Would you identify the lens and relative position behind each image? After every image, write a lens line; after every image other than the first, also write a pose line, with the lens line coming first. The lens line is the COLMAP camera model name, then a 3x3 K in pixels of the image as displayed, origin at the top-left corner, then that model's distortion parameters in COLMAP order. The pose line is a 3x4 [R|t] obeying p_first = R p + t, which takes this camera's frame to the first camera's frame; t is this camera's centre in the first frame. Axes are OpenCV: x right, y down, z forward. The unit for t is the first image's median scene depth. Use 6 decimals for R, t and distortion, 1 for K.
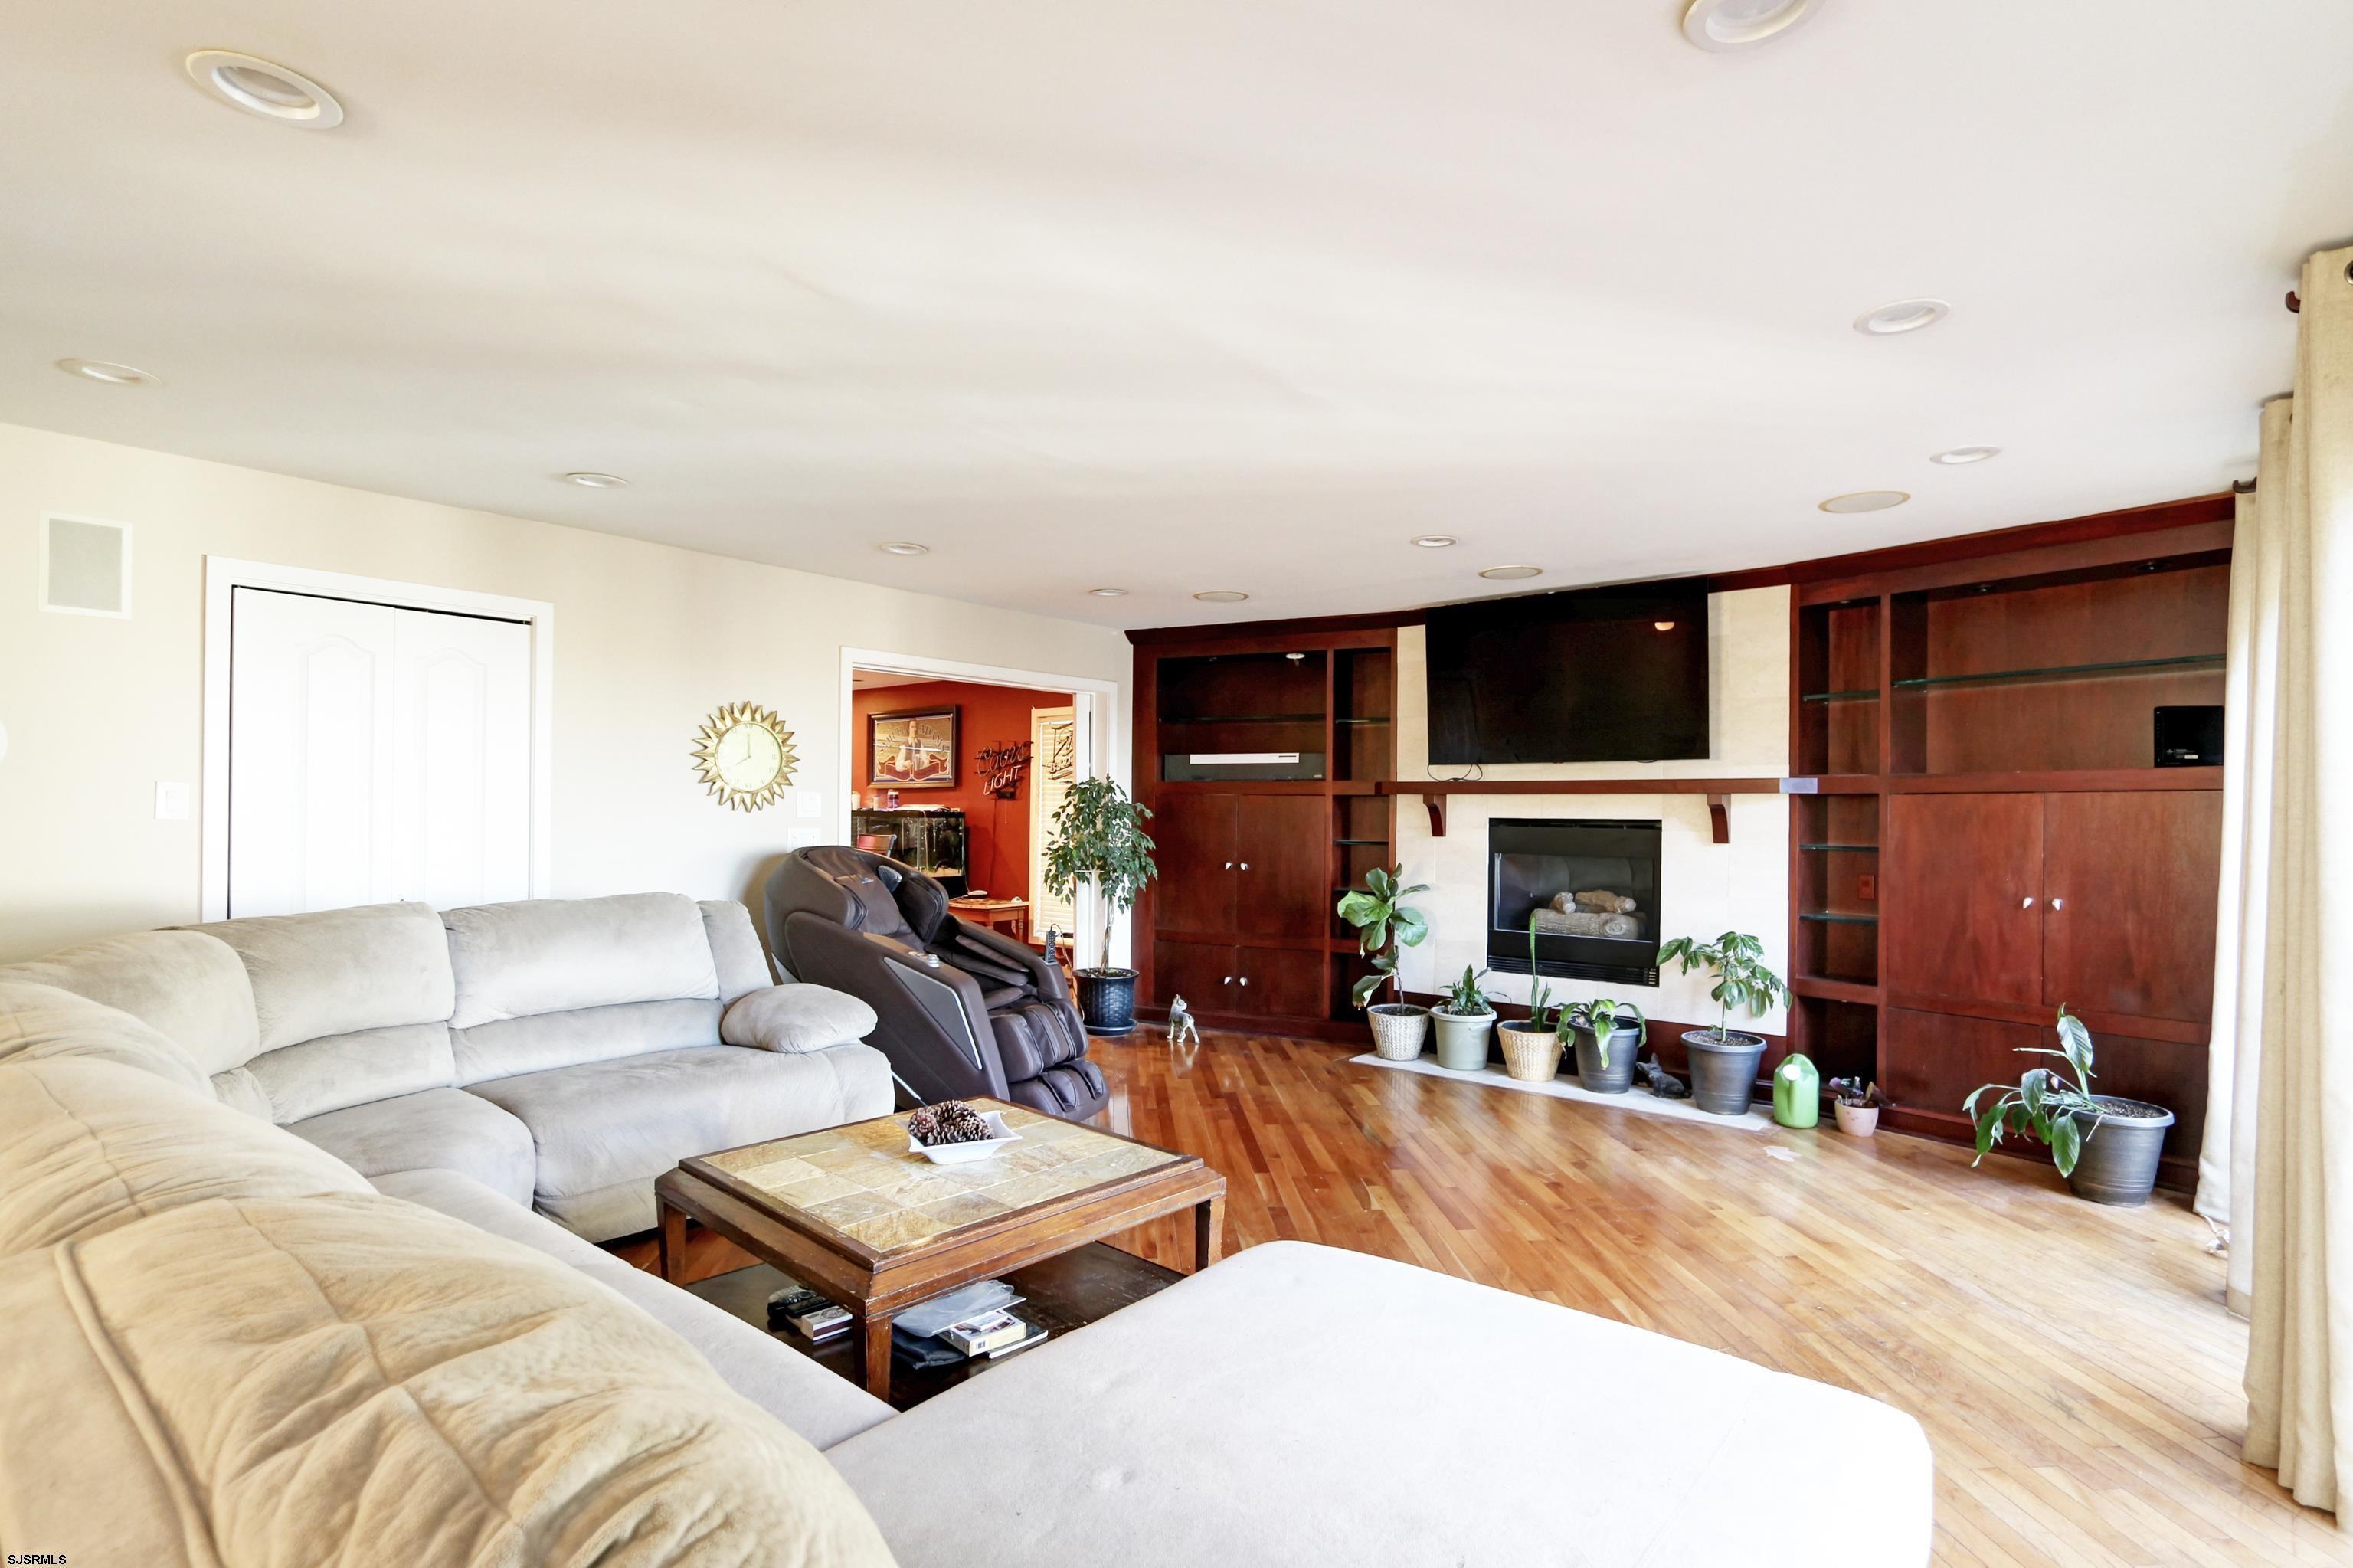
lens RADIAL K [[1155.6, 0, 1183.2], [0, 1155.6, 790.2], [0, 0, 1]] dist [-0.013335, 0.000589]
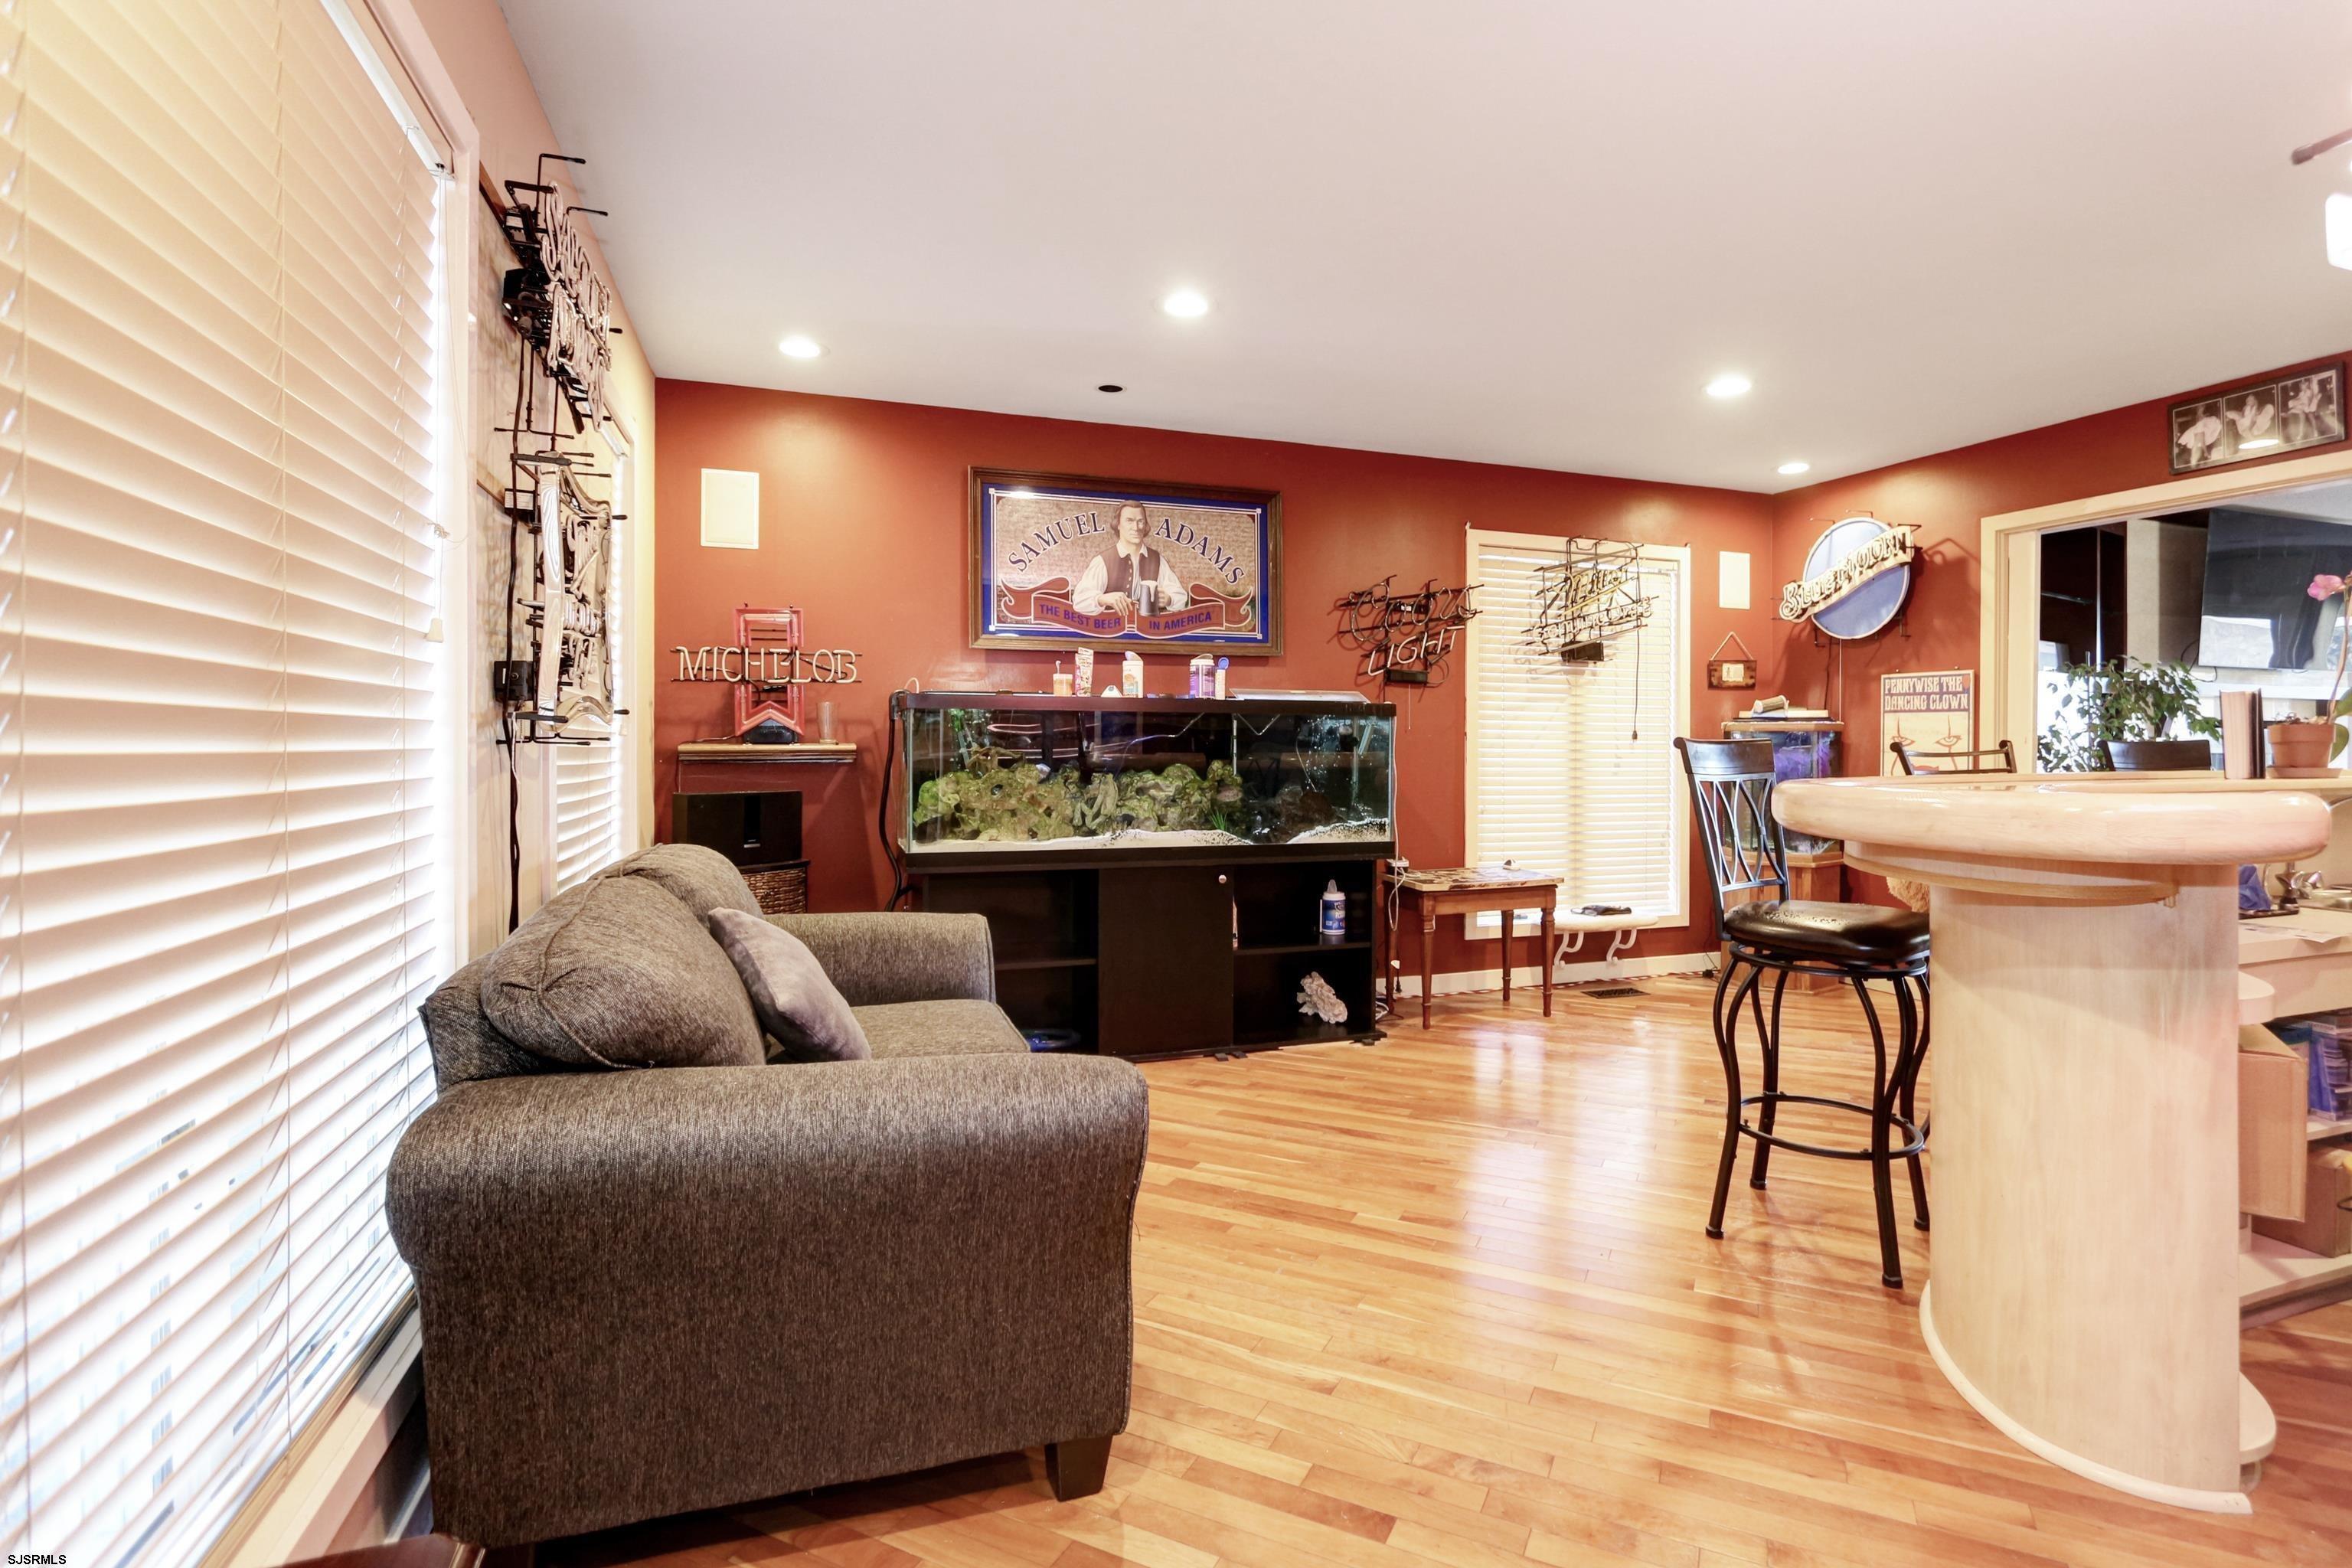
lens RADIAL K [[1155.1, 0, 1182.7], [0, 1155.1, 790.2], [0, 0, 1]] dist [-0.013335, 0.000589]
pose [[0.489394, -0.029022, 0.871580, -0.632761], [-0.011881, 0.999131, 0.039940, 0.033788], [-0.871982, -0.029901, 0.488625, 0.770699]]
